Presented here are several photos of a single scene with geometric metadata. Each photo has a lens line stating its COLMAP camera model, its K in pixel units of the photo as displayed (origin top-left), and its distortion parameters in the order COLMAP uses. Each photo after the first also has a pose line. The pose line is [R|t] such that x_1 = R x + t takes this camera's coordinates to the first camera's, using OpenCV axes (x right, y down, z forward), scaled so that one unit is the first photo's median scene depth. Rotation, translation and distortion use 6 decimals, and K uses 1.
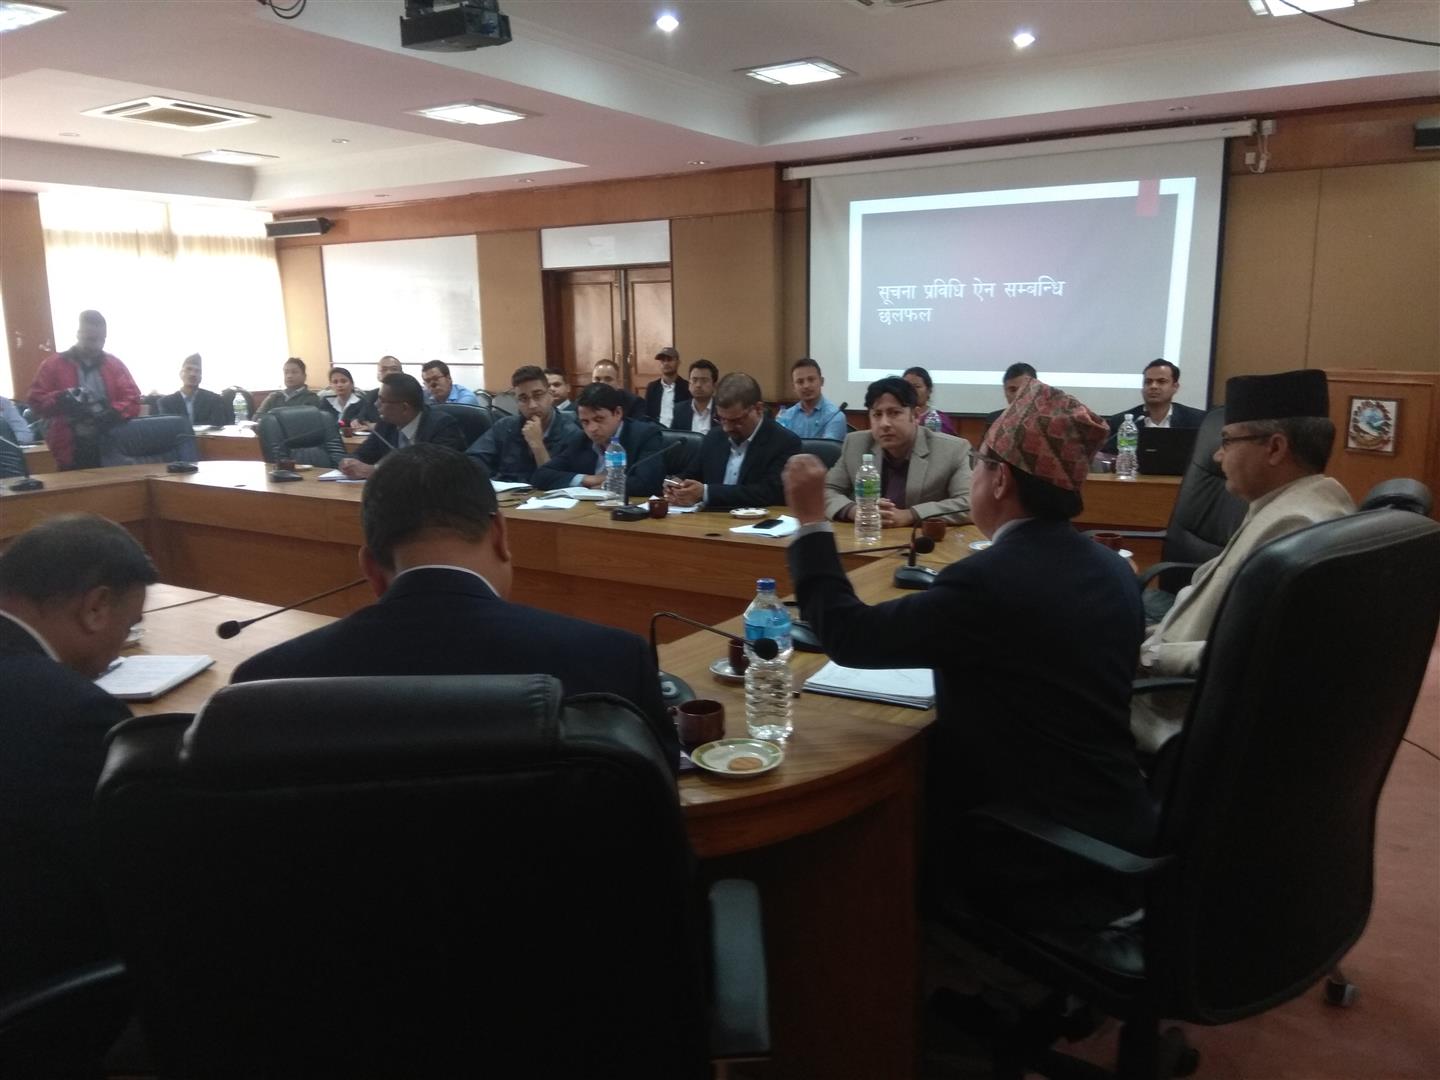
lens RADIAL K [[1072.2, 0, 692.1], [0, 1072.2, 540.8], [0, 0, 1]] dist [0.093275, -0.175809]
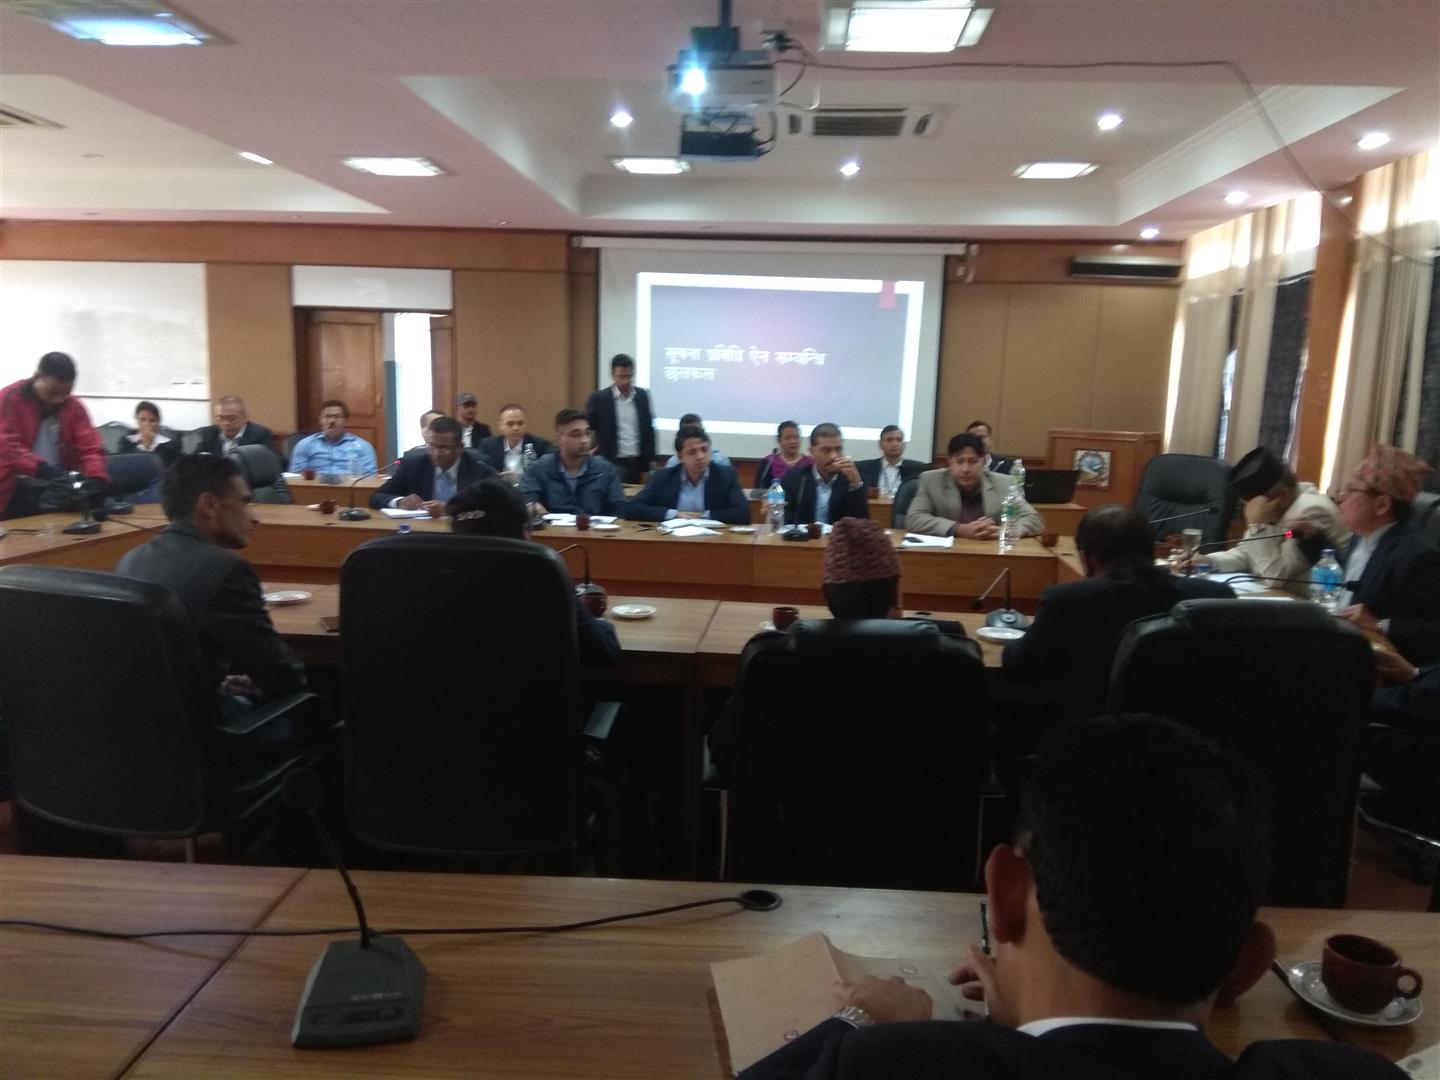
lens RADIAL K [[1072.2, 0, 692.1], [0, 1072.2, 540.8], [0, 0, 1]] dist [0.093275, -0.175809]
pose [[0.881657, -0.032631, 0.470762, -0.364261], [0.049241, 0.998522, -0.023008, -0.001667], [-0.469315, 0.043466, 0.881960, -0.019328]]
